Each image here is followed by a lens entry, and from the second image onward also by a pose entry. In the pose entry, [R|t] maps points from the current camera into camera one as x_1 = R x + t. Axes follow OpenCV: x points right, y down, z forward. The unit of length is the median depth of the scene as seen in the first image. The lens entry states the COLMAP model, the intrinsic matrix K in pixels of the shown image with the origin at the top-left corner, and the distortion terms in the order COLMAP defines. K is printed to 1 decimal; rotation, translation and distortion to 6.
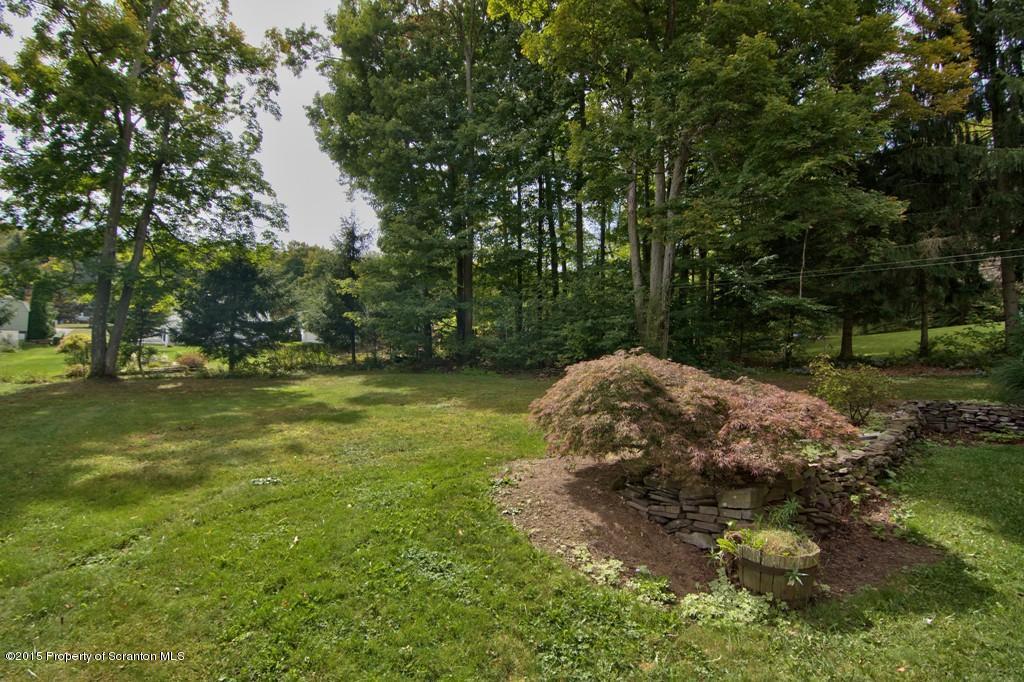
lens RADIAL K [[490.4, 0, 515.7], [0, 490.4, 345.6], [0, 0, 1]] dist [-0.007512, -0.008400]
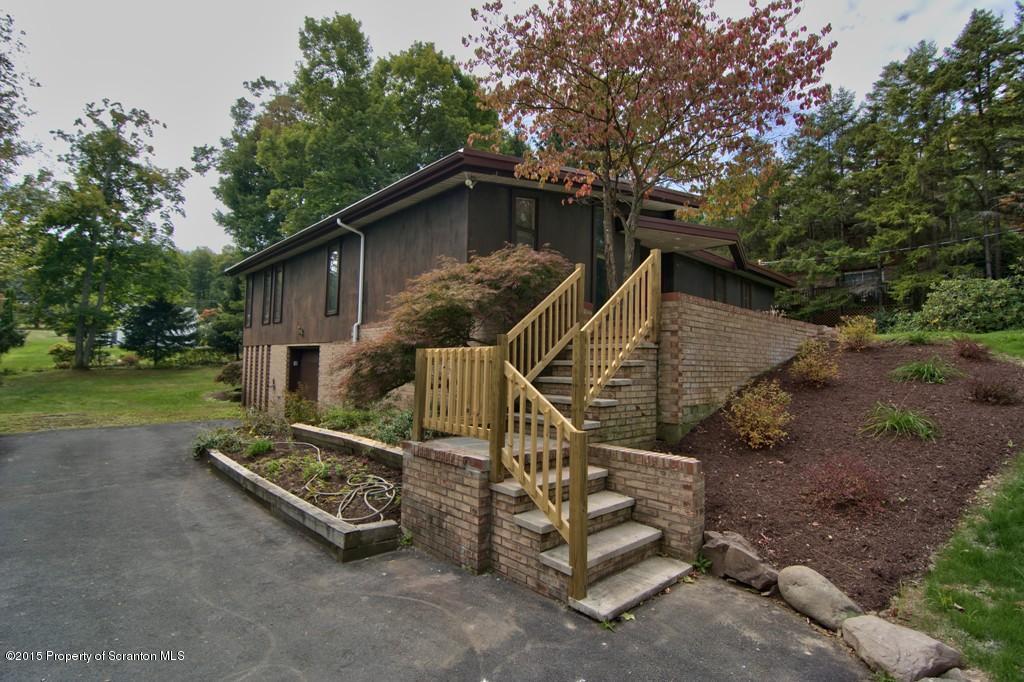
lens RADIAL K [[490.4, 0, 508.2], [0, 490.4, 342.9], [0, 0, 1]] dist [-0.007512, -0.008400]
pose [[0.997026, 0.003939, 0.076964, 0.512136], [-0.004214, 0.999985, 0.003410, -0.037135], [-0.076949, -0.003724, 0.997028, -0.785680]]
